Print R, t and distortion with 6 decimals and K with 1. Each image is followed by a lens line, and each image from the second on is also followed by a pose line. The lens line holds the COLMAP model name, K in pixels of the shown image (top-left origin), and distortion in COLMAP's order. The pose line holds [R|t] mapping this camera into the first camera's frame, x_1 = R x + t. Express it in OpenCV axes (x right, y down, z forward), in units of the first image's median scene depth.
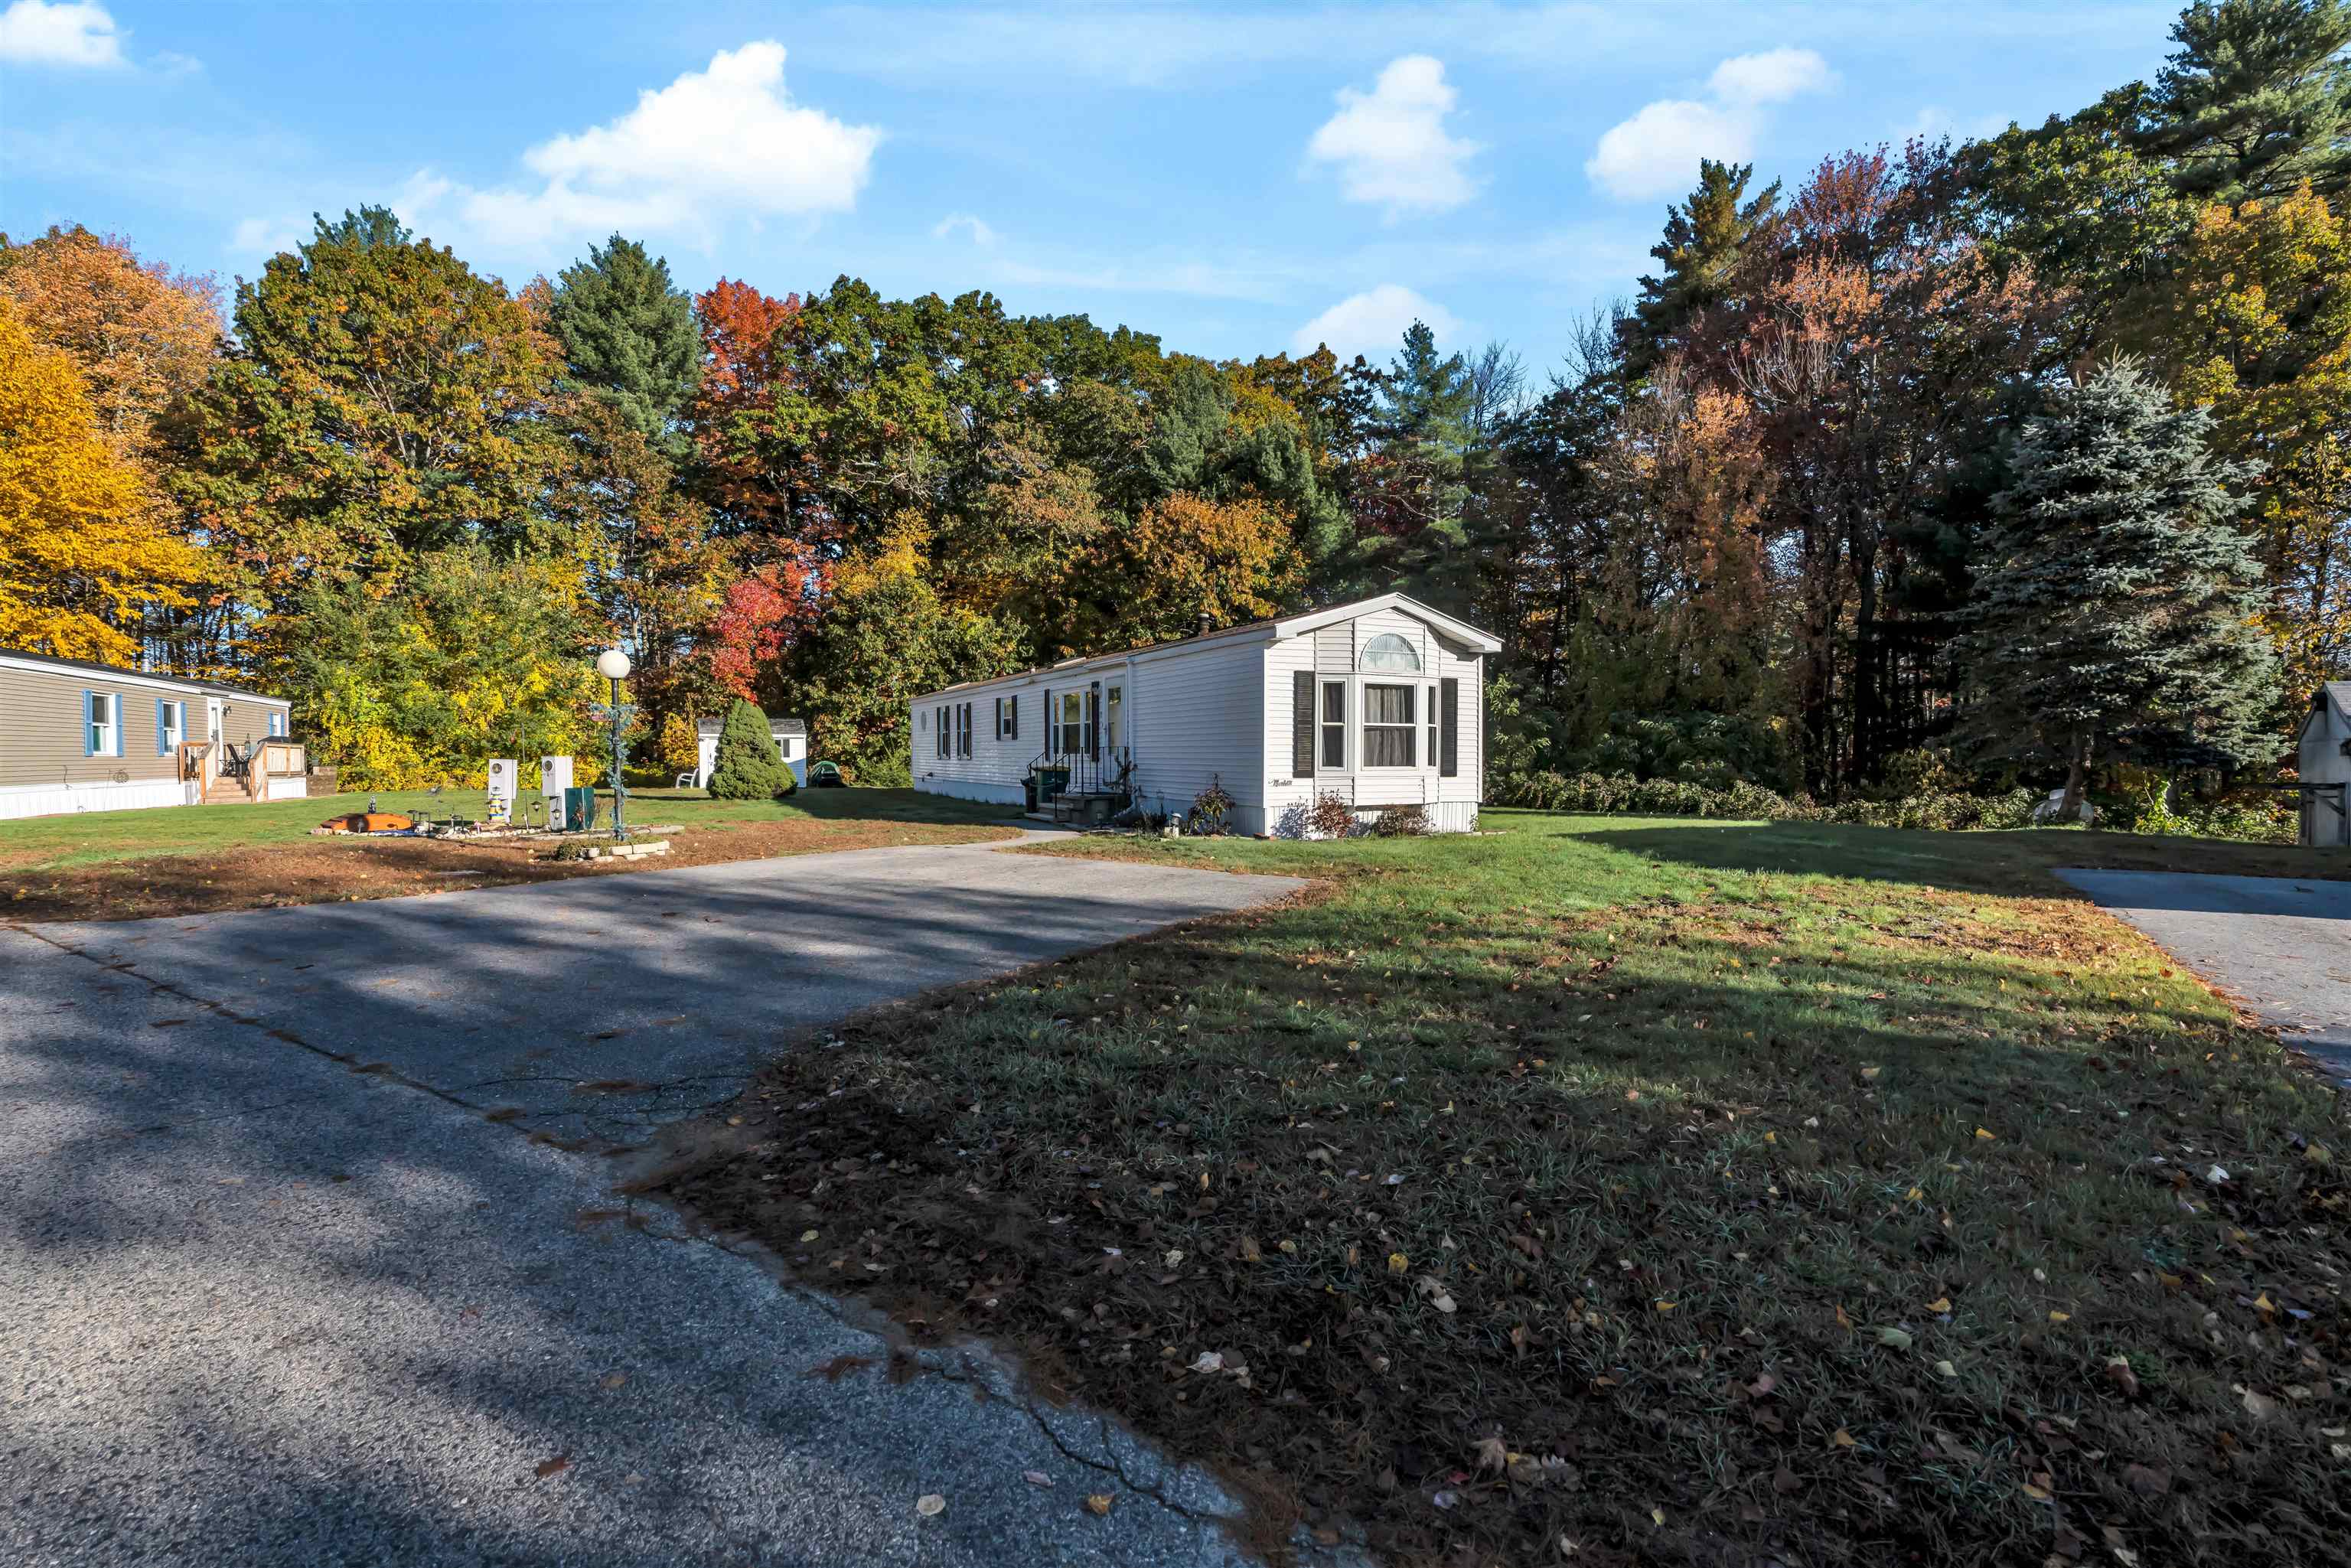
lens RADIAL K [[1050.0, 0, 1191.8], [0, 1050.0, 774.8], [0, 0, 1]] dist [-0.021849, 0.009396]
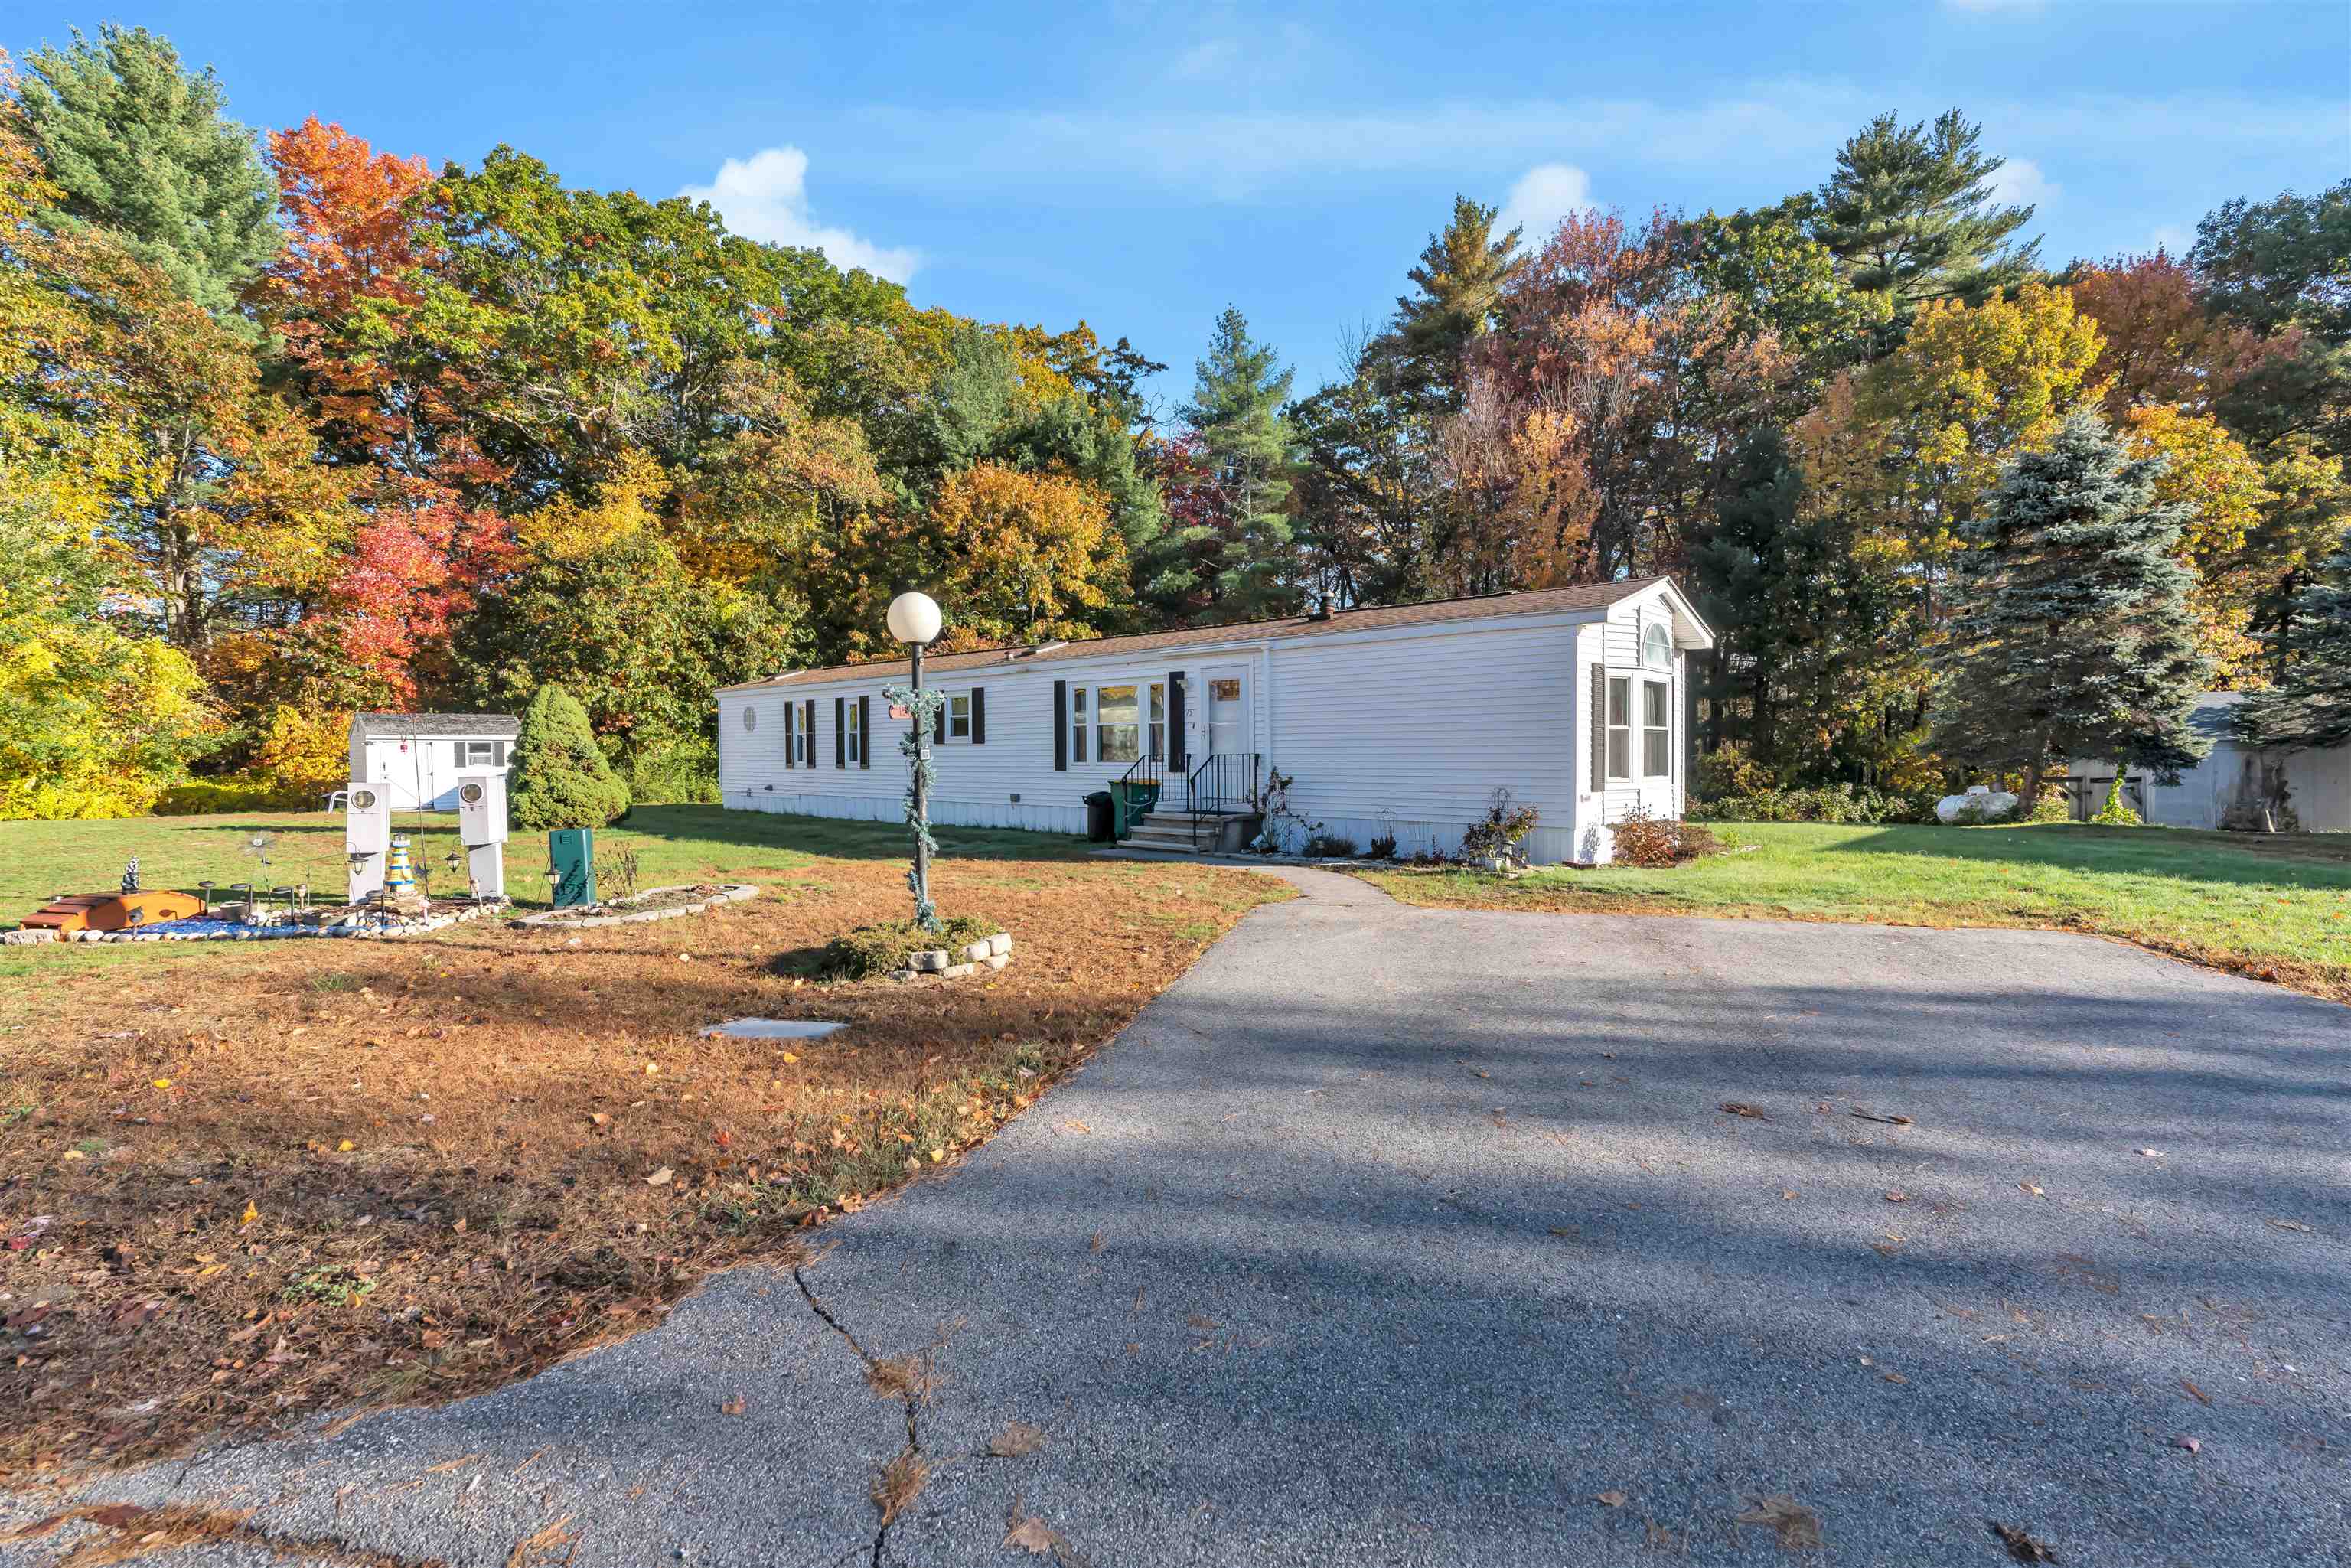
lens RADIAL K [[1054.6, 0, 1194.6], [0, 1054.6, 768.3], [0, 0, 1]] dist [-0.012306, 0.005812]
pose [[0.933697, -0.010395, 0.357913, -0.175279], [0.012704, 0.999911, -0.004100, -0.005613], [-0.357839, 0.008375, 0.933746, 0.116948]]
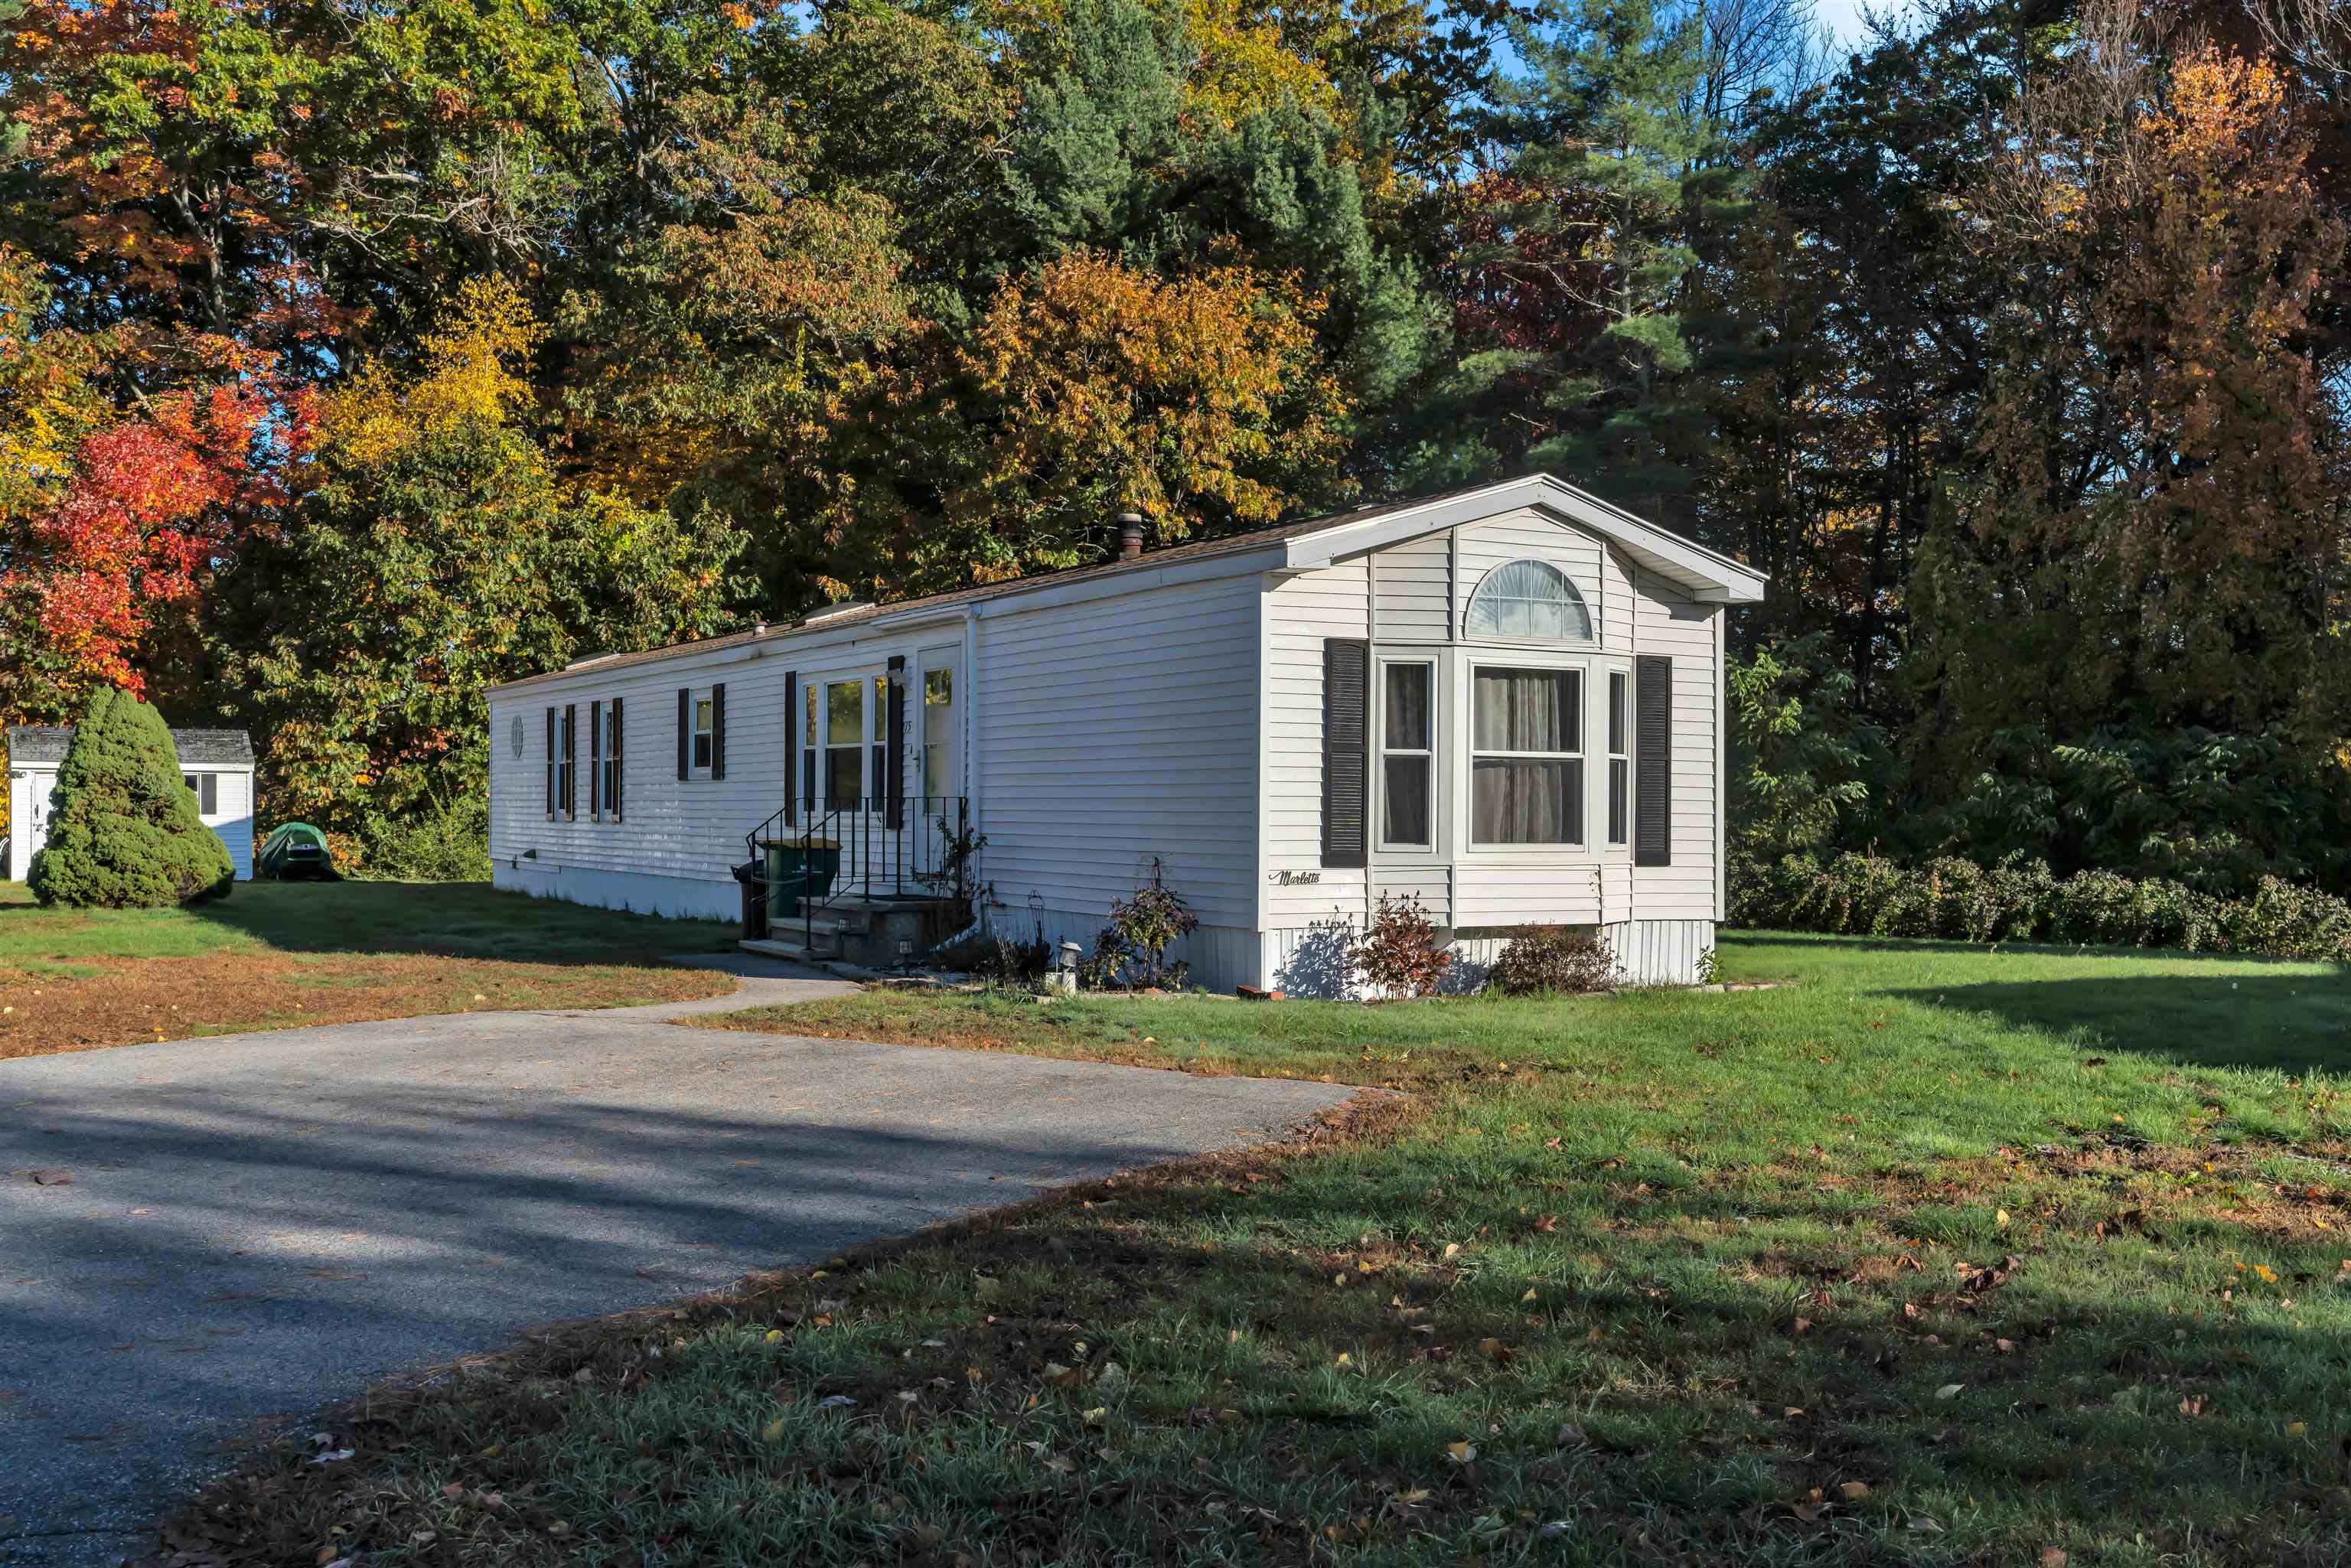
lens RADIAL K [[2266.8, 0, 1185.2], [0, 2266.8, 777.1], [0, 0, 1]] dist [0.013807, -0.008176]
pose [[0.999264, 0.006163, 0.037870, -0.000908], [-0.004857, 0.999393, -0.034493, -0.000723], [-0.038060, 0.034284, 0.998687, -0.001917]]
